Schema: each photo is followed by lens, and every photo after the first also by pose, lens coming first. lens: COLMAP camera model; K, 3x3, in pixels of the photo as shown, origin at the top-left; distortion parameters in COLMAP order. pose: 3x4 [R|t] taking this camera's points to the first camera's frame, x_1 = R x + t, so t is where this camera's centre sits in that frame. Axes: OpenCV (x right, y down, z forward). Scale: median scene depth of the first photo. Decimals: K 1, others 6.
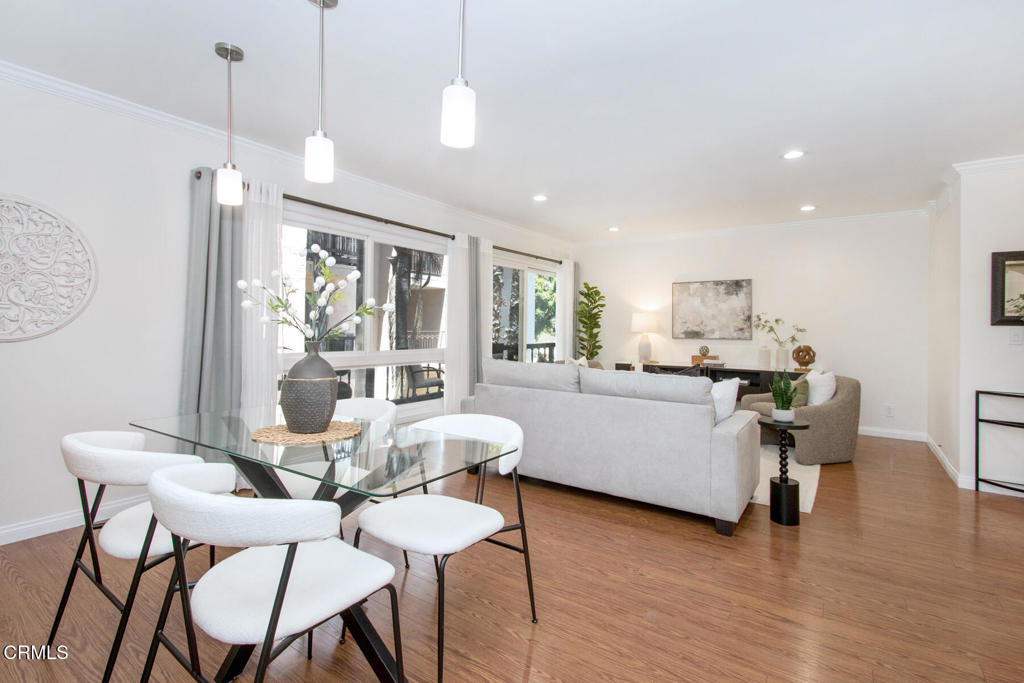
lens RADIAL K [[498.7, 0, 513.4], [0, 498.7, 328.6], [0, 0, 1]] dist [0.001175, 0.000037]
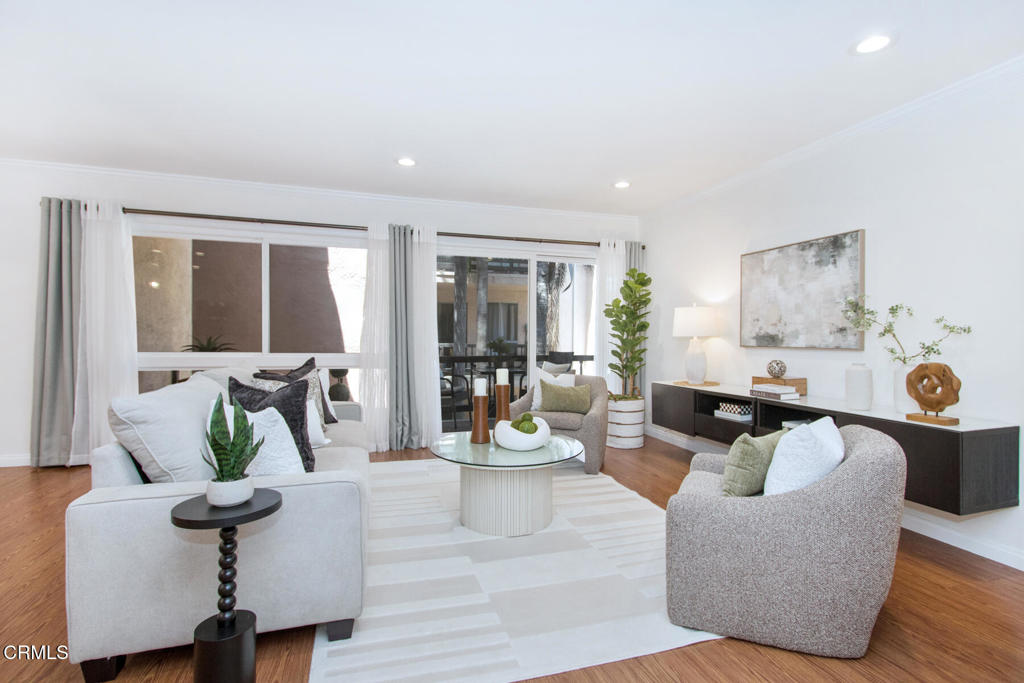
lens RADIAL K [[491.1, 0, 512.0], [0, 491.1, 341.5], [0, 0, 1]] dist [0.000462, 0.000013]
pose [[0.776452, 0.002714, -0.630171, 0.503261], [-0.001116, 0.999995, 0.002931, 0.012323], [0.630175, -0.001572, 0.776451, 0.383515]]
